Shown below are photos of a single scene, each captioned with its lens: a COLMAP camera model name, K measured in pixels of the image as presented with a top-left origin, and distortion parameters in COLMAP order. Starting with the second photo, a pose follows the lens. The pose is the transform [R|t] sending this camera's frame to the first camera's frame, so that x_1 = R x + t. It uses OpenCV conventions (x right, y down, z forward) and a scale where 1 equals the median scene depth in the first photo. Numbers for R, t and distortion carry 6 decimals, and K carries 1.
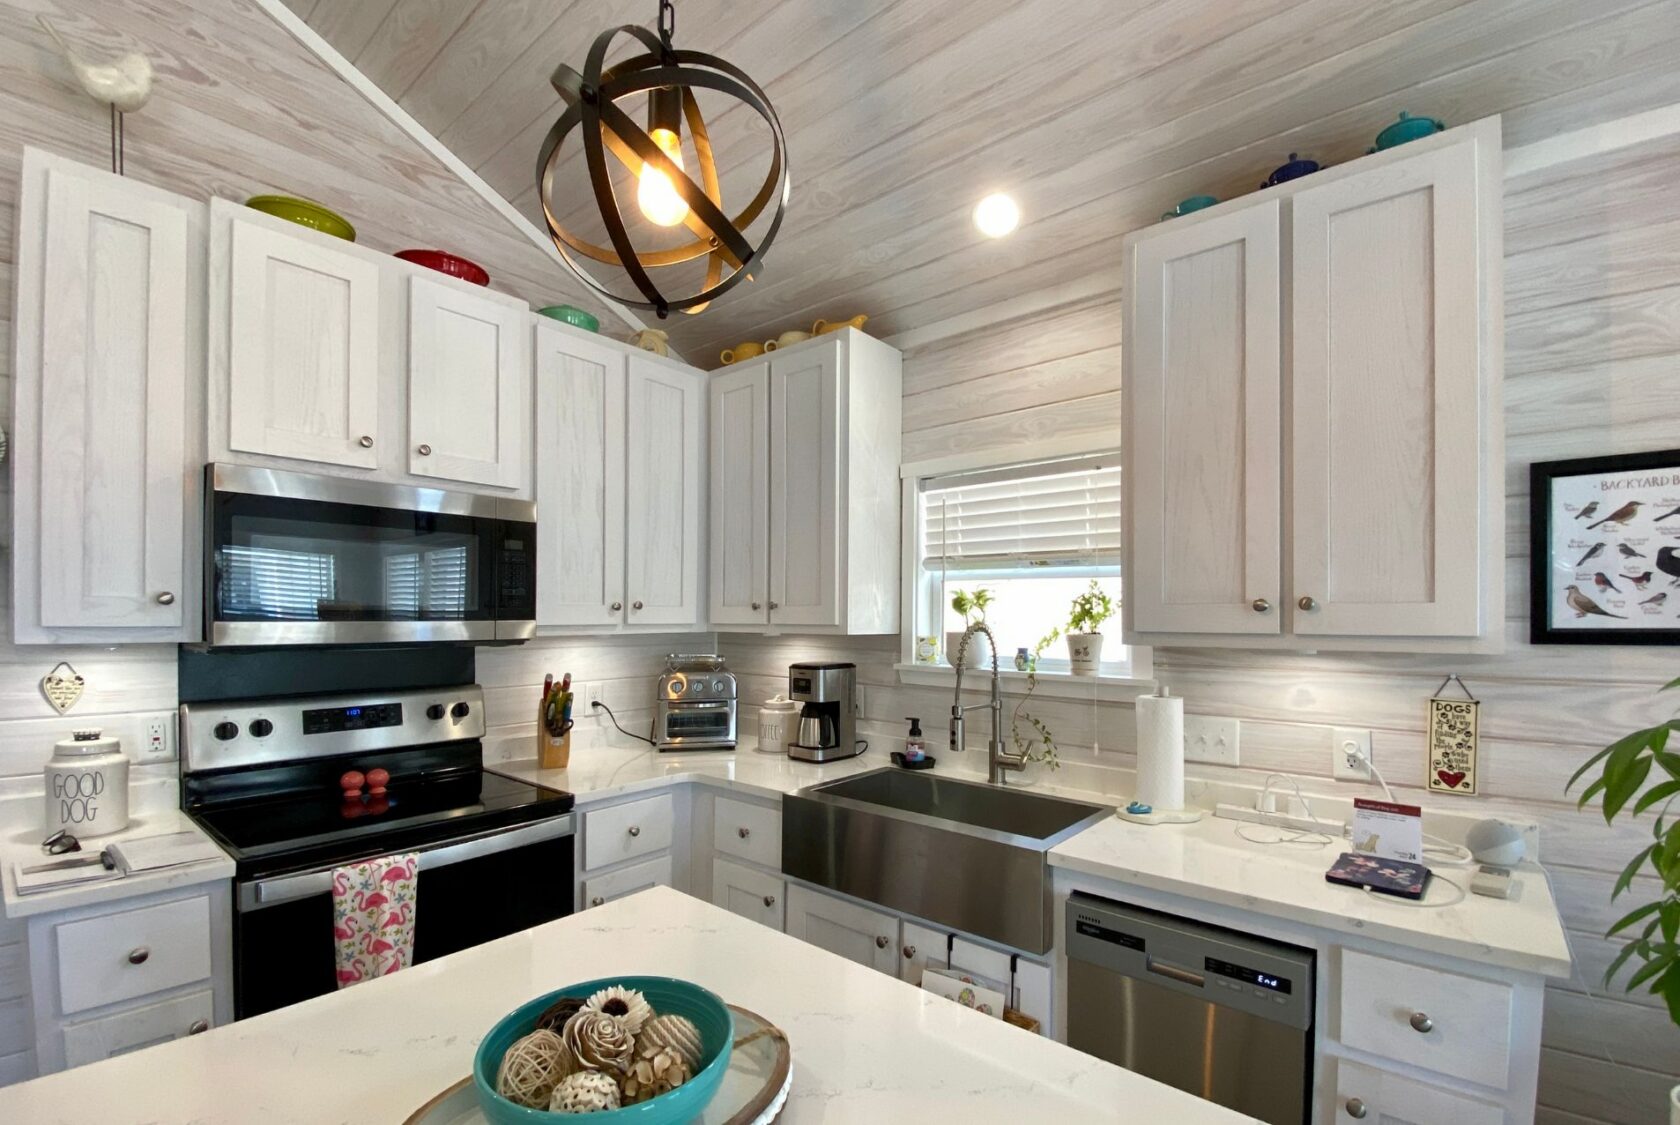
lens RADIAL K [[728.2, 0, 842.0], [0, 728.2, 624.6], [0, 0, 1]] dist [-0.000225, -0.013588]
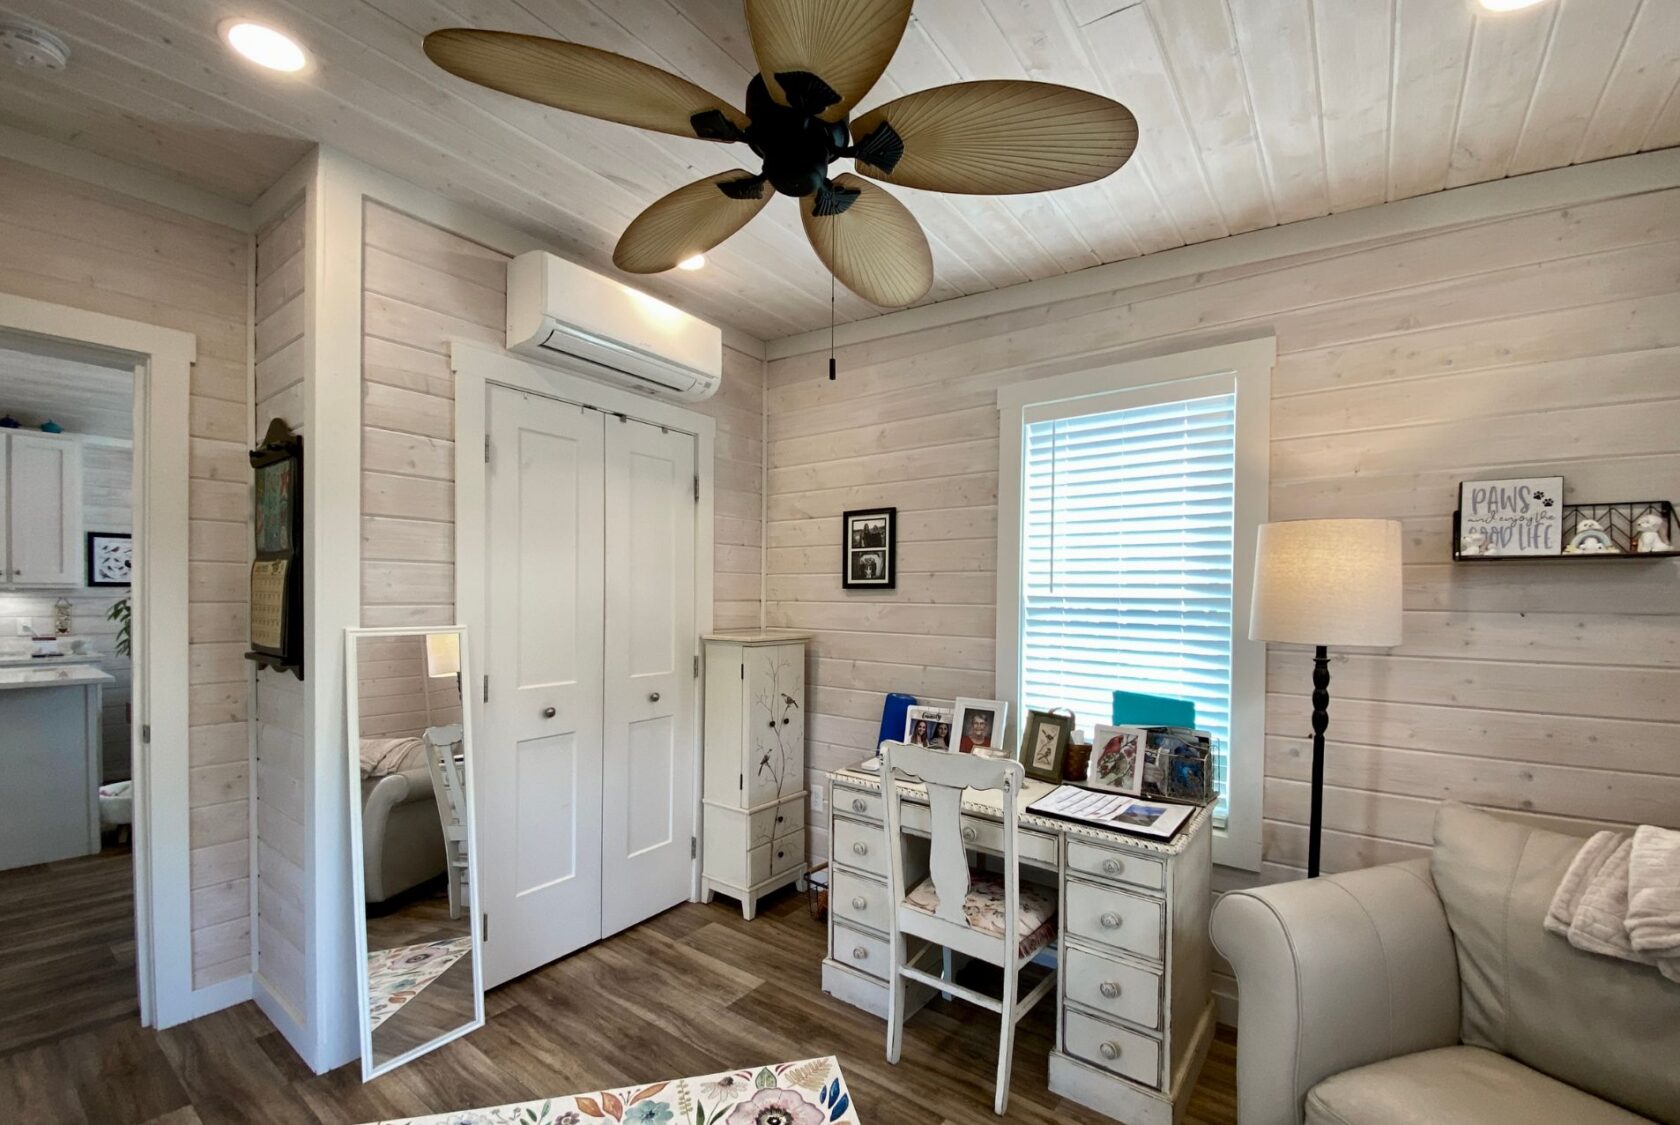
lens RADIAL K [[706.5, 0, 843.1], [0, 706.5, 607.6], [0, 0, 1]] dist [0.002478, -0.012701]
pose [[-0.072446, -0.020034, 0.997171, -1.830492], [-0.002420, 0.999799, 0.019911, 0.038076], [-0.997369, -0.000971, -0.072479, -1.640320]]
